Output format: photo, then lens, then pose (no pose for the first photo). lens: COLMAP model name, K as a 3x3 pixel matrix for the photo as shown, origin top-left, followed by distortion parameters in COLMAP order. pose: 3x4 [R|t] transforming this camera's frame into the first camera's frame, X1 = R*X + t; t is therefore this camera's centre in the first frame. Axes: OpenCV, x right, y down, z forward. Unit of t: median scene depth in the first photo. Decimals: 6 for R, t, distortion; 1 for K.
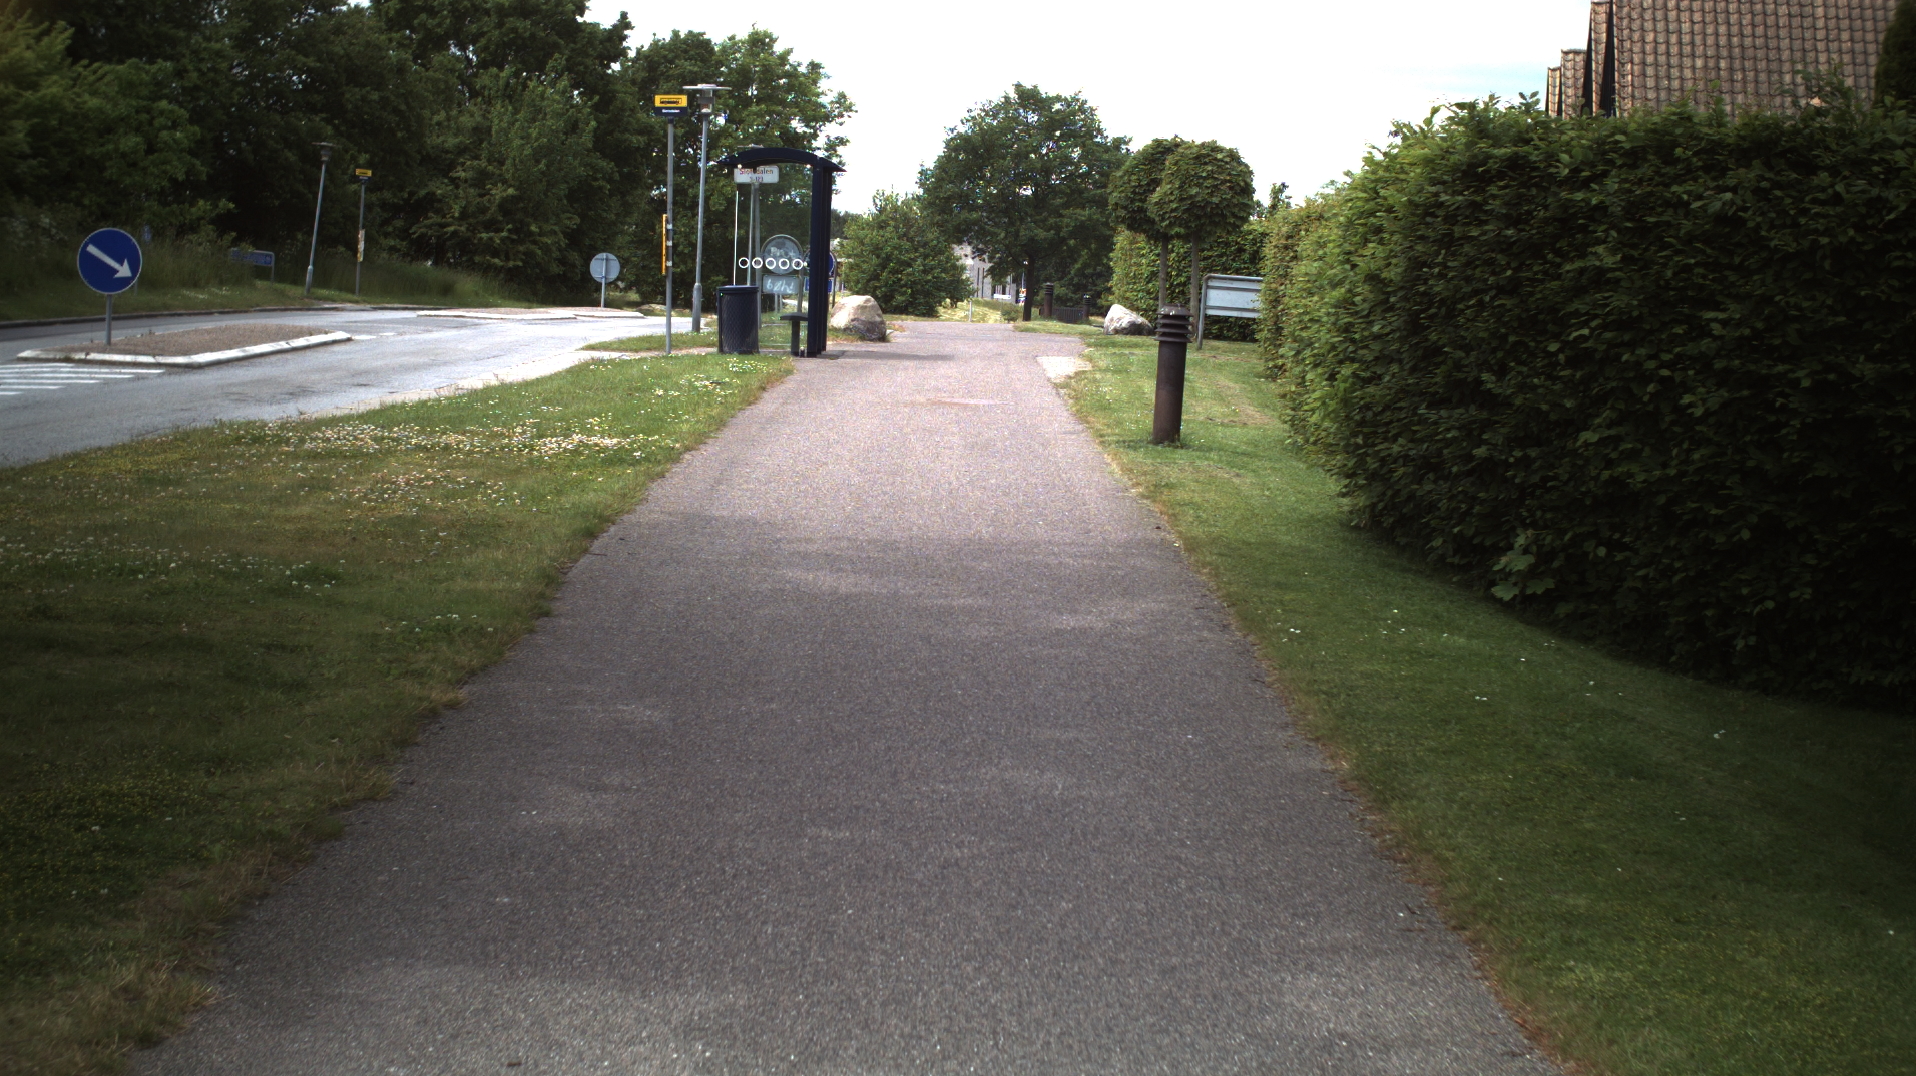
lens RADIAL K [[3106.5, 0, 958.0], [0, 3106.5, 538.0], [0, 0, 1]] dist [-0.236557, 0.184978]
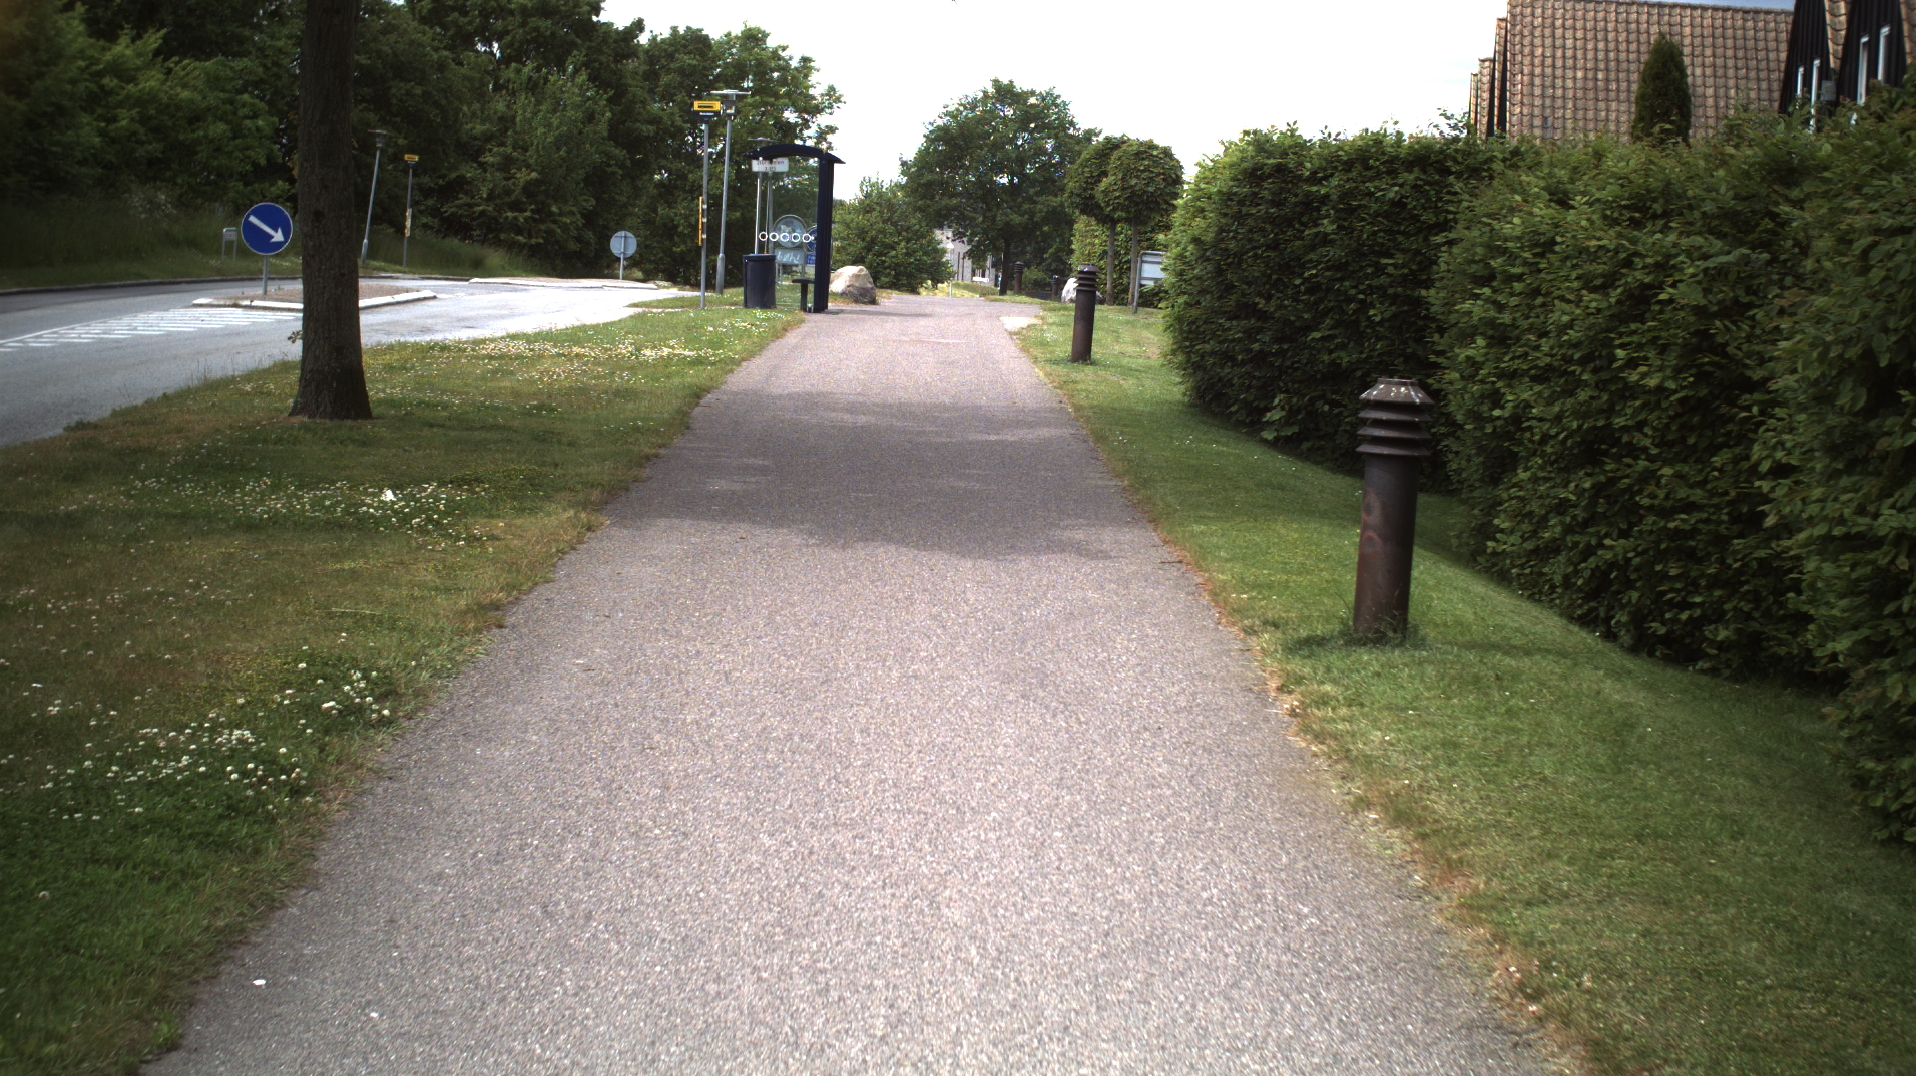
lens RADIAL K [[3106.5, 0, 958.0], [0, 3106.5, 538.0], [0, 0, 1]] dist [-0.236557, 0.184978]
pose [[0.999937, 0.009114, 0.006581, 0.001336], [-0.009142, 0.999949, 0.004199, 0.018454], [-0.006542, -0.004259, 0.999970, -0.171302]]
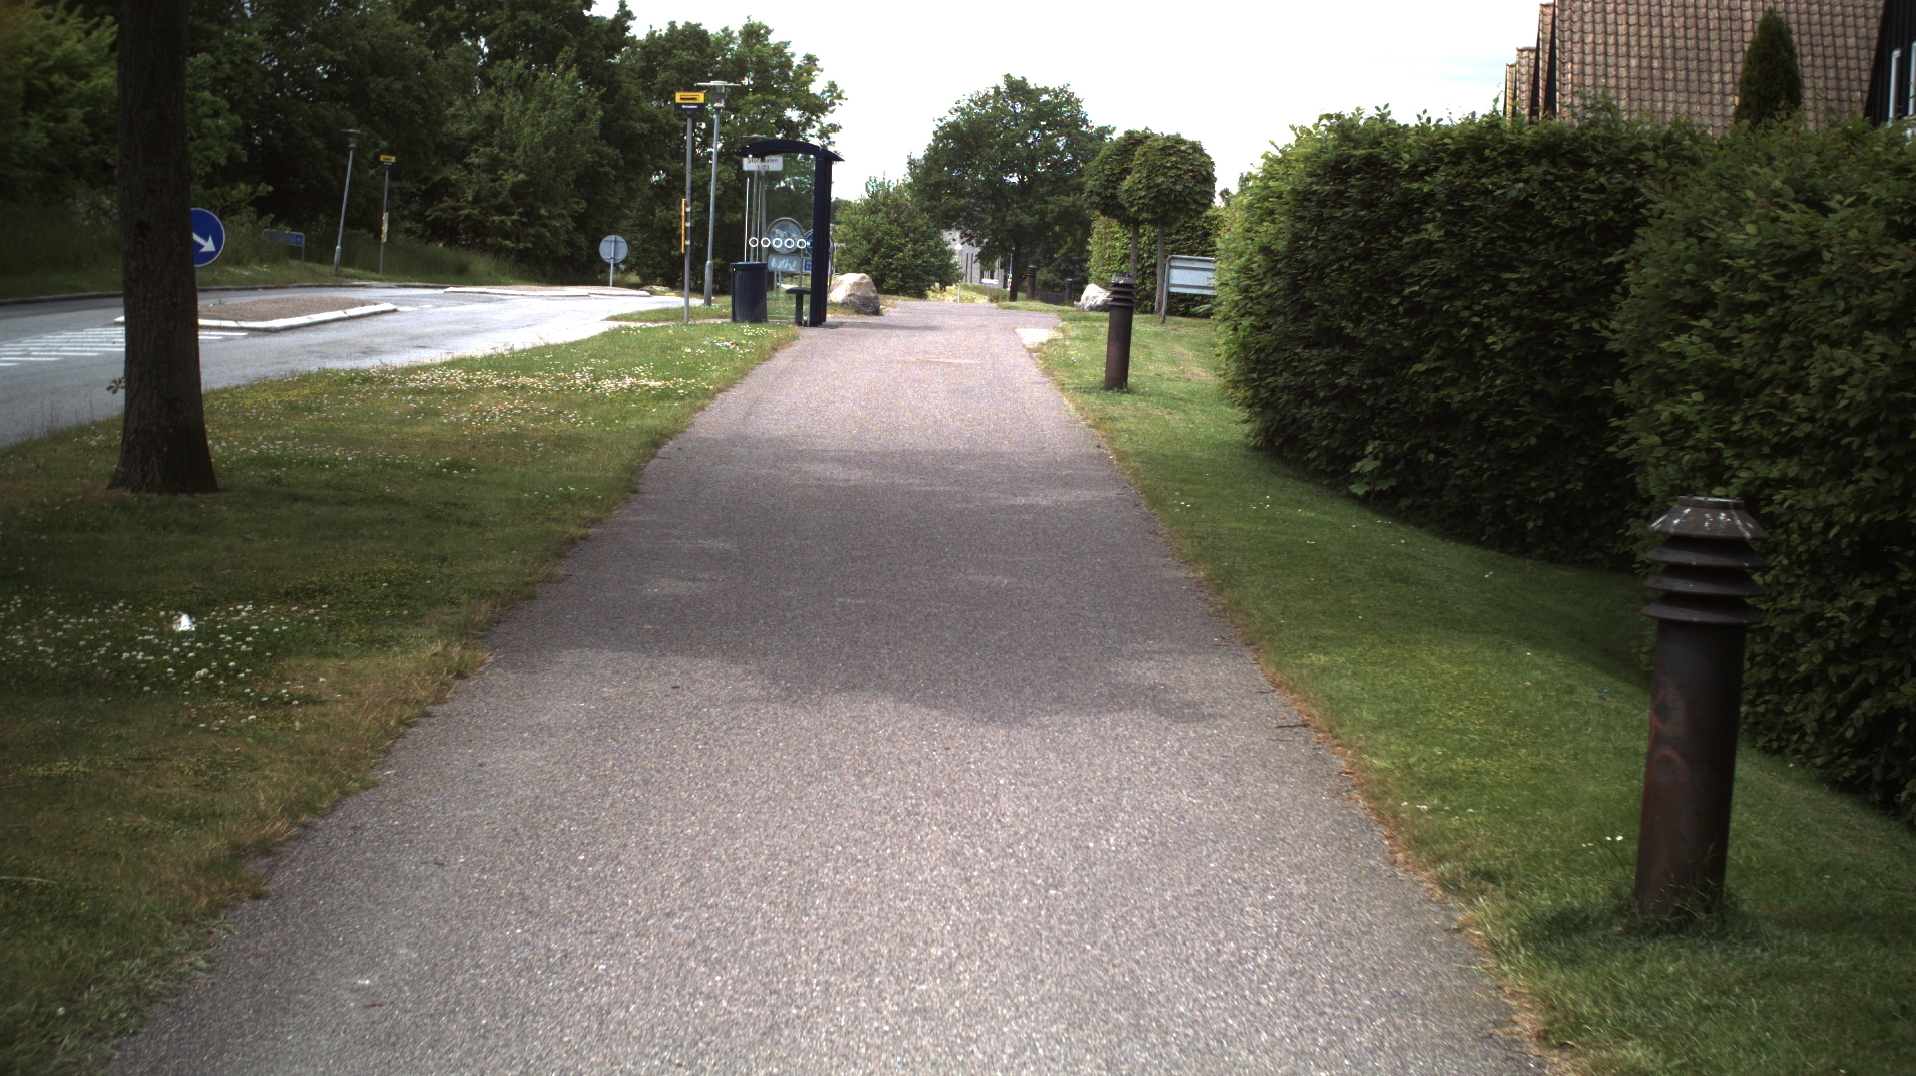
lens RADIAL K [[3106.5, 0, 958.0], [0, 3106.5, 538.0], [0, 0, 1]] dist [-0.236557, 0.184978]
pose [[0.999985, 0.004108, 0.003686, 0.000801], [-0.004123, 0.999982, 0.004254, 0.009272], [-0.003669, -0.004269, 0.999984, -0.085749]]
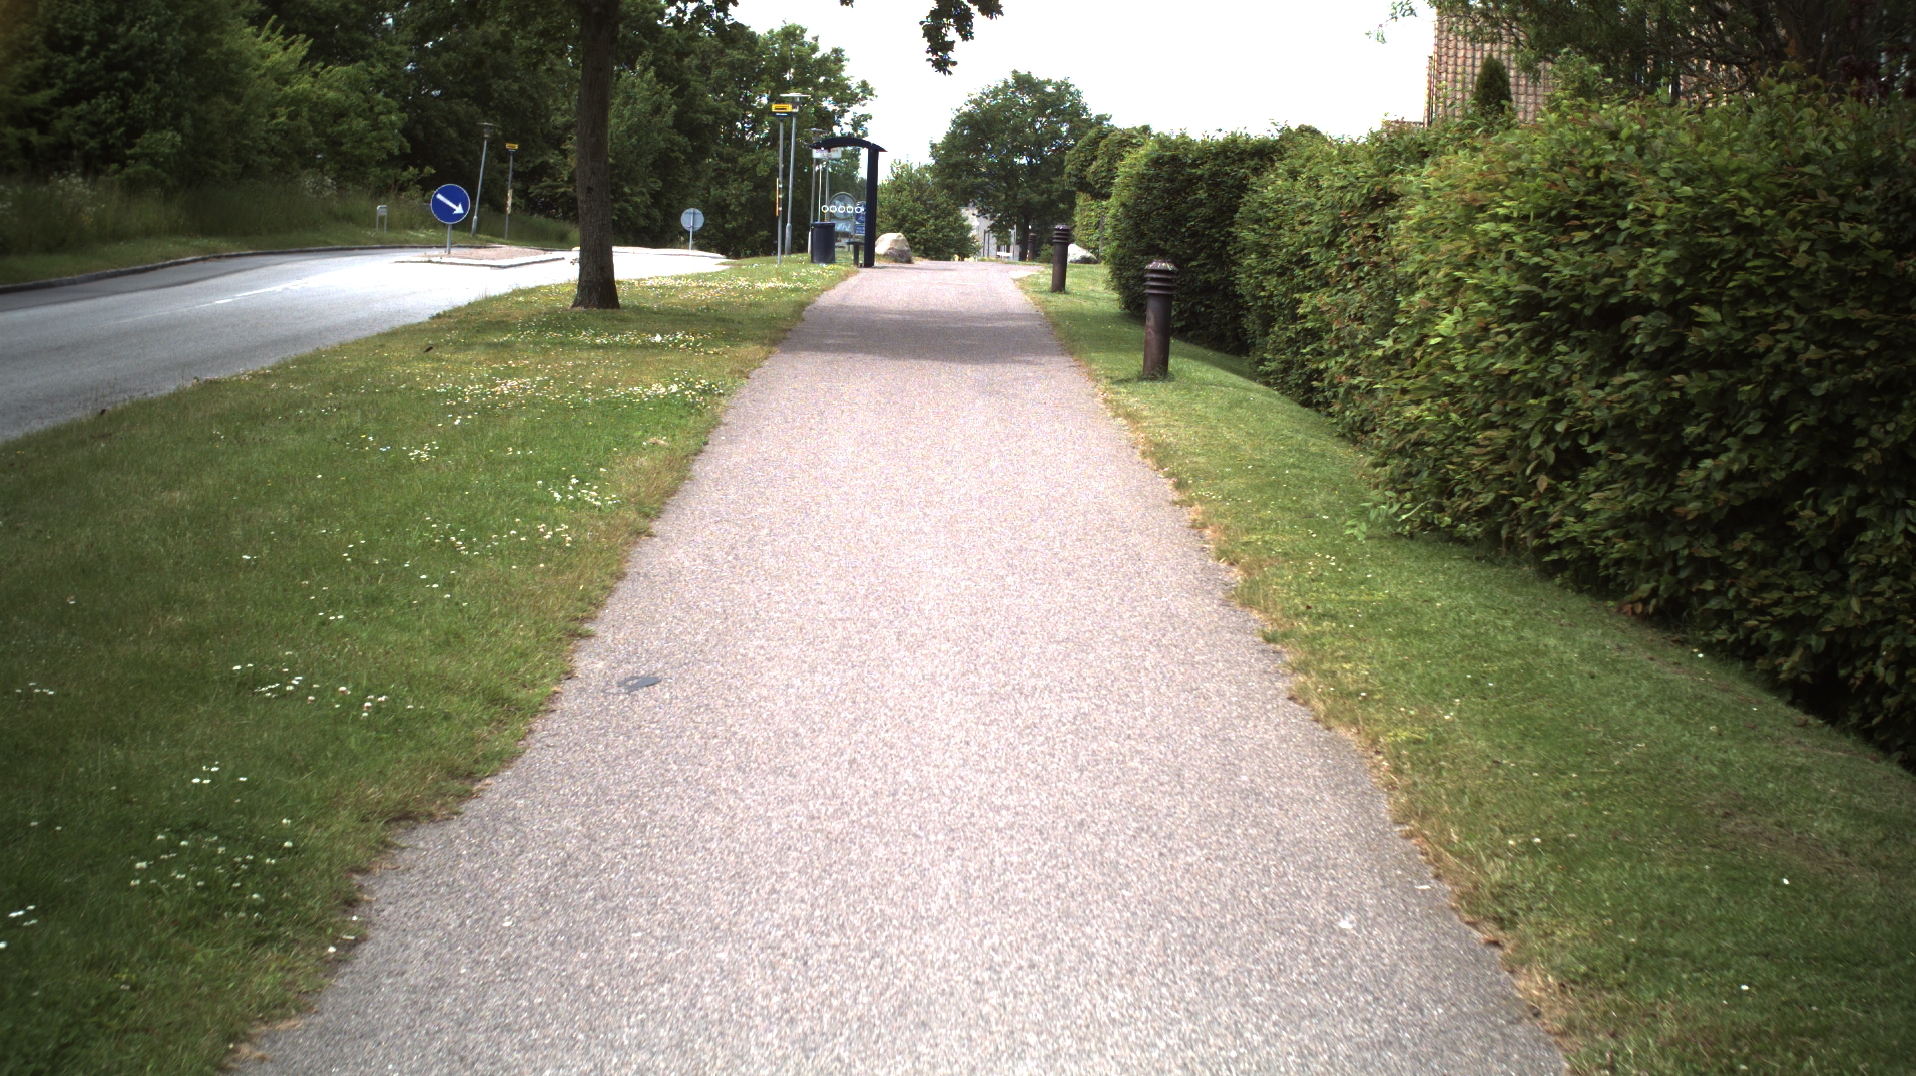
lens RADIAL K [[3106.5, 0, 958.0], [0, 3106.5, 538.0], [0, 0, 1]] dist [-0.236557, 0.184978]
pose [[0.999986, 0.004461, -0.002967, 0.003908], [-0.004429, 0.999935, 0.010546, 0.045571], [0.003014, -0.010533, 0.999940, -0.428040]]
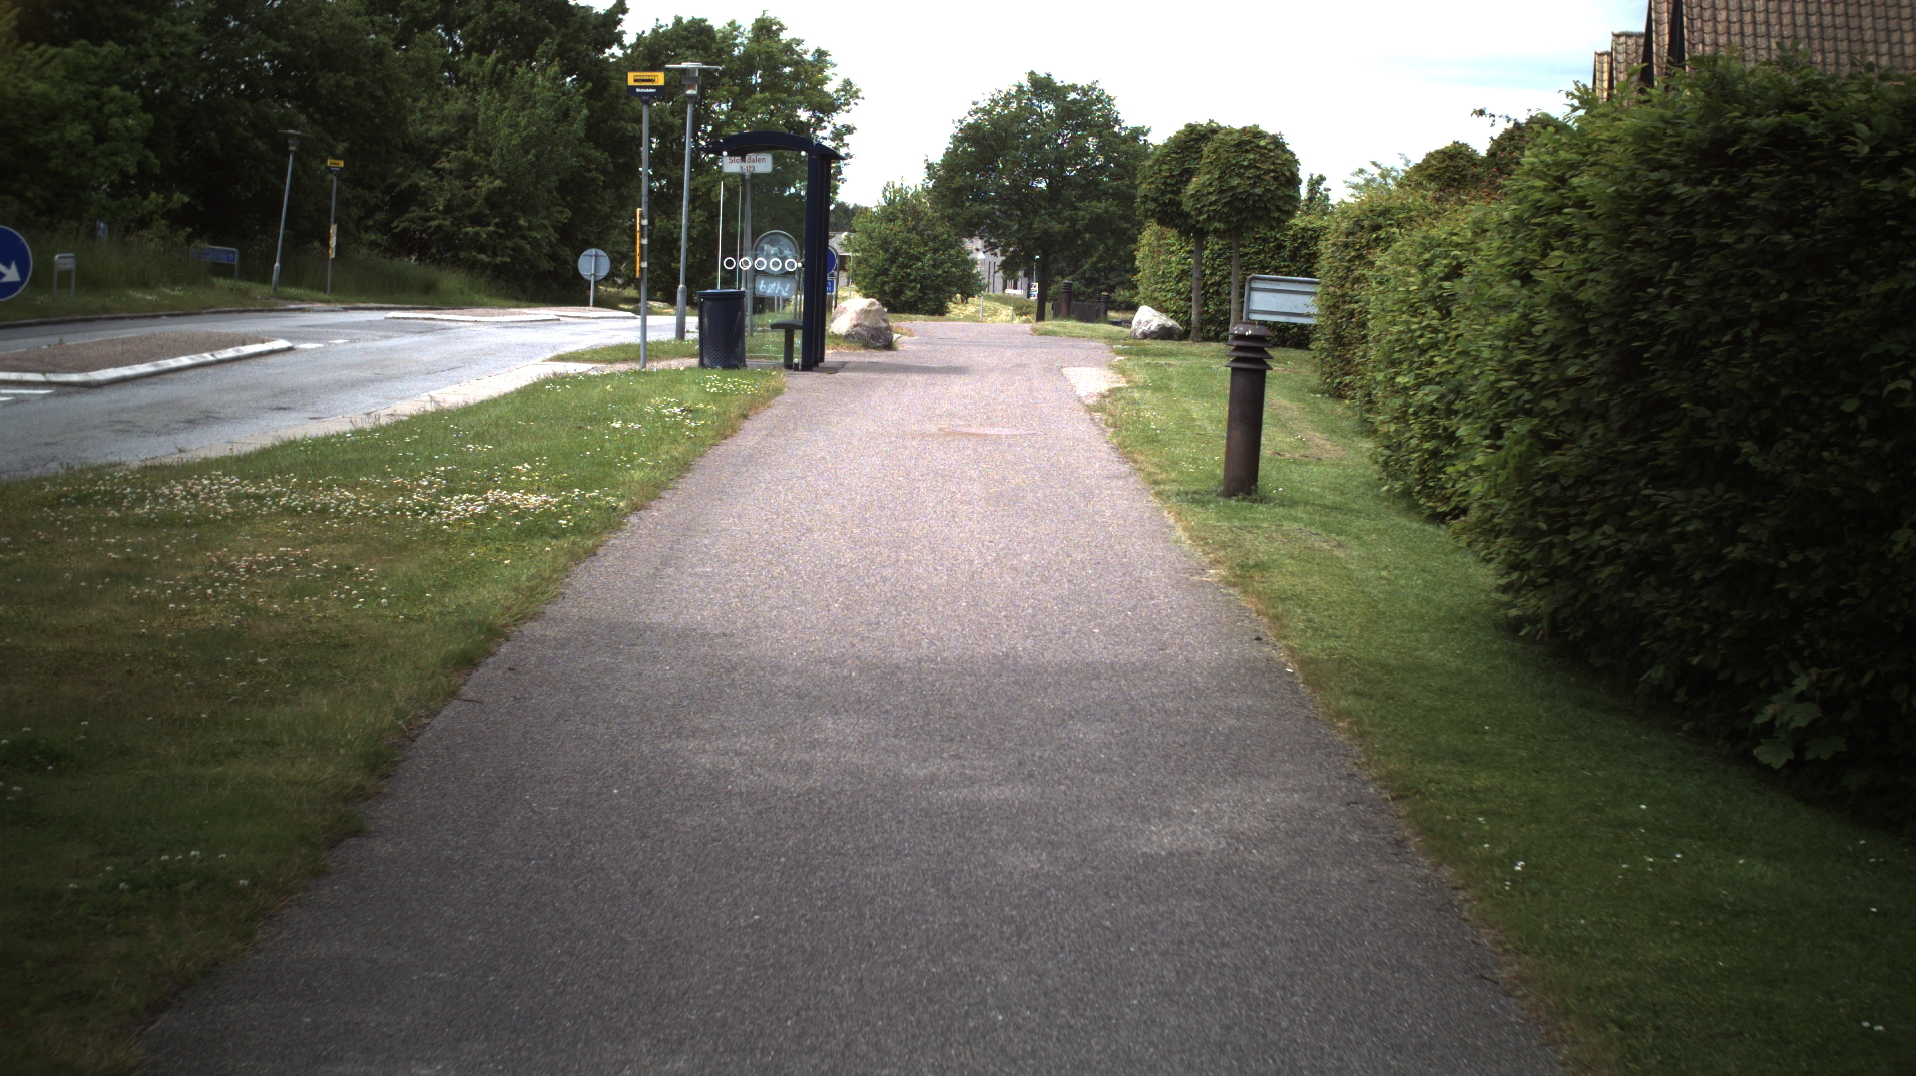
lens RADIAL K [[3106.5, 0, 958.0], [0, 3106.5, 538.0], [0, 0, 1]] dist [-0.236557, 0.184978]
pose [[0.999995, -0.000079, -0.003161, -0.001202], [0.000087, 0.999997, 0.002390, -0.009201], [0.003161, -0.002391, 0.999992, 0.085990]]
